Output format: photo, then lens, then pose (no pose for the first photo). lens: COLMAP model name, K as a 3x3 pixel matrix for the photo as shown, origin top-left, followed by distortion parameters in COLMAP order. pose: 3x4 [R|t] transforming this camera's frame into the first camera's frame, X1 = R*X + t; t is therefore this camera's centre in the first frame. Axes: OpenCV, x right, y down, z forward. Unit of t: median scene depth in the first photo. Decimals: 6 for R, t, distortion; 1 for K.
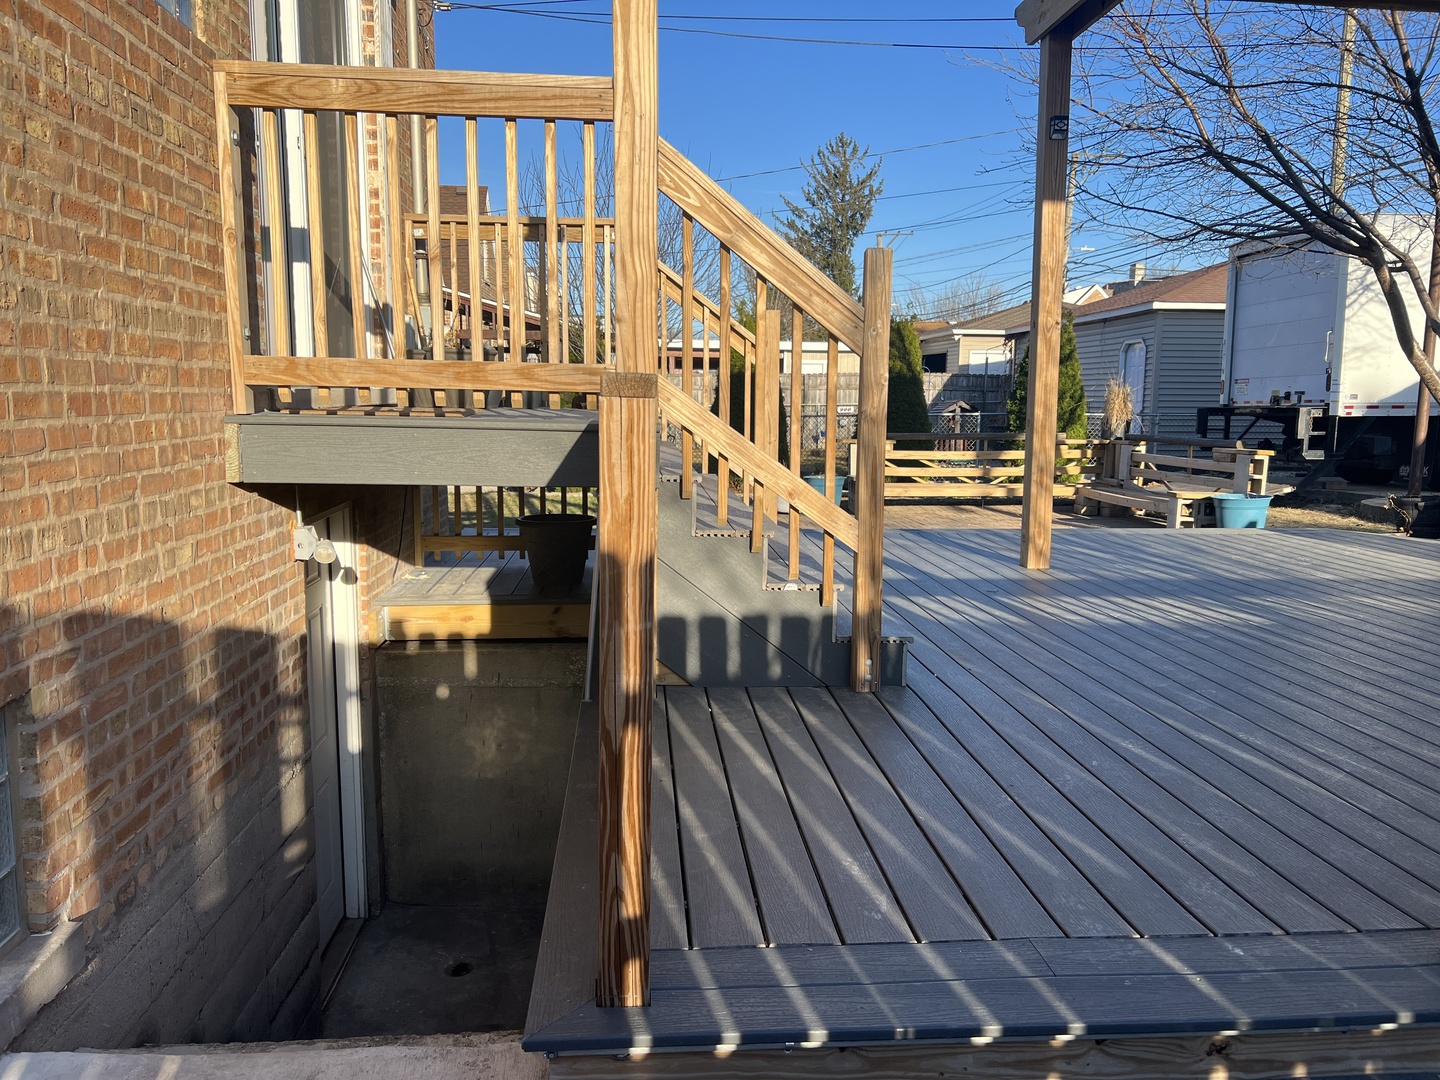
lens RADIAL K [[1075.7, 0, 721.9], [0, 1075.7, 538.4], [0, 0, 1]] dist [0.060643, -0.068403]
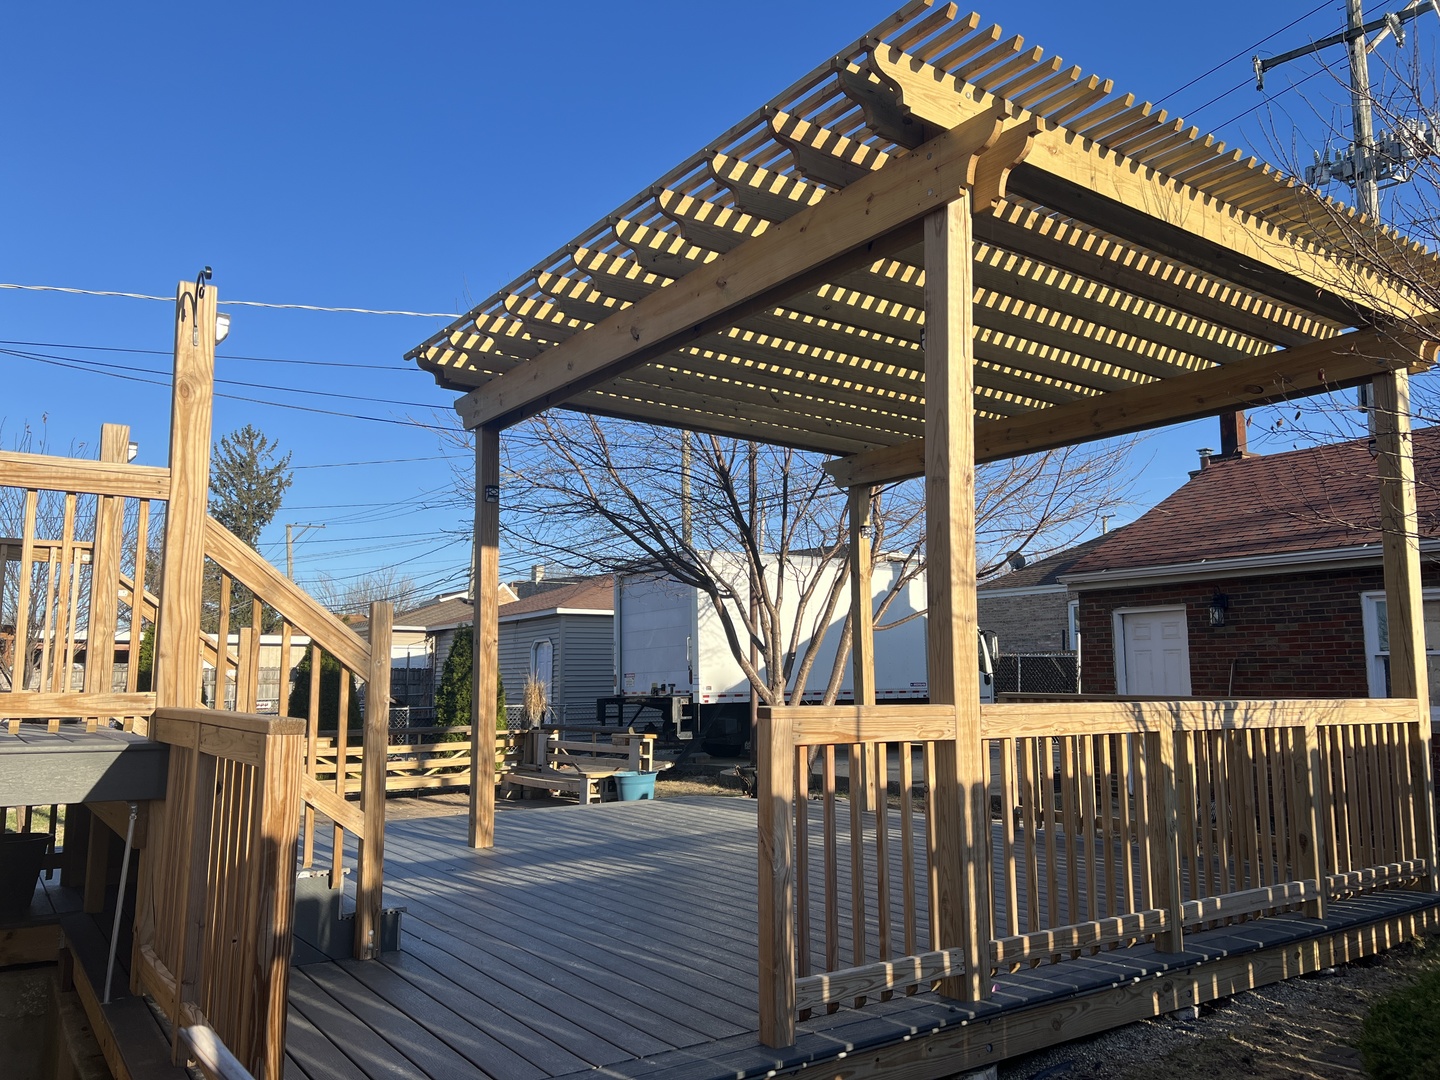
lens RADIAL K [[1075.7, 0, 724.2], [0, 1075.7, 538.2], [0, 0, 1]] dist [0.060643, -0.068403]
pose [[0.862356, 0.053134, 0.503507, -0.124166], [0.080253, 0.967560, -0.239554, 0.008231], [-0.499902, 0.246989, 0.830117, -0.252186]]
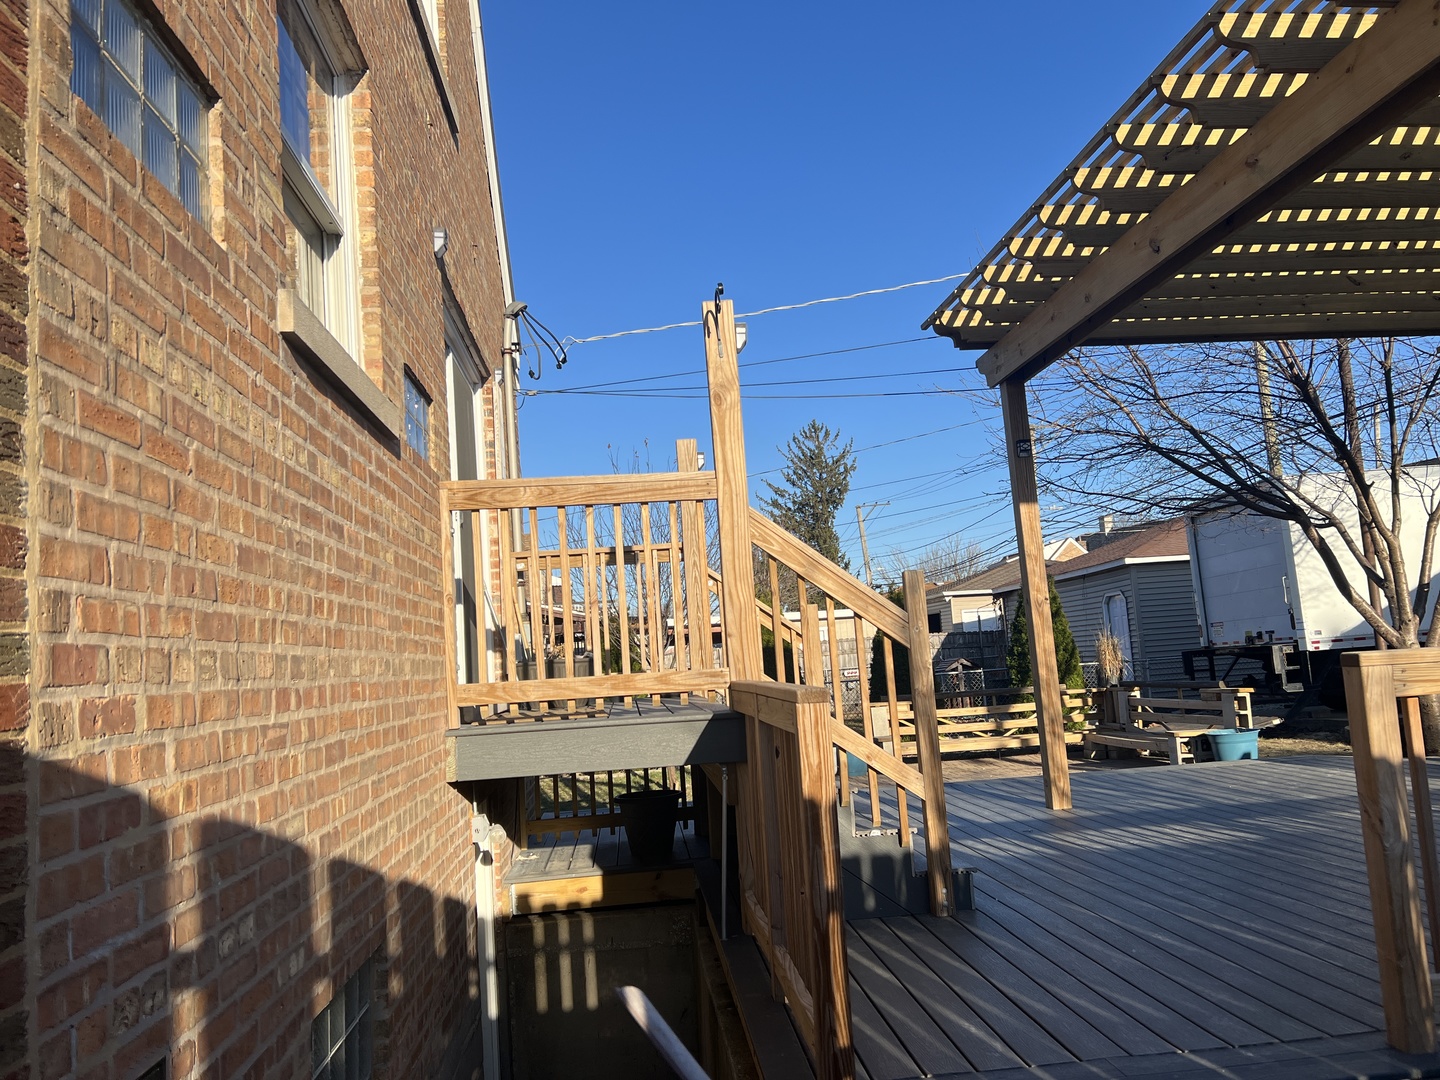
lens RADIAL K [[1075.7, 0, 723.4], [0, 1075.7, 547.1], [0, 0, 1]] dist [0.060643, -0.068403]
pose [[0.997041, -0.075267, 0.015599, -0.083314], [0.076814, 0.968102, -0.238492, 0.007966], [0.002850, 0.238985, 0.971019, -0.243711]]
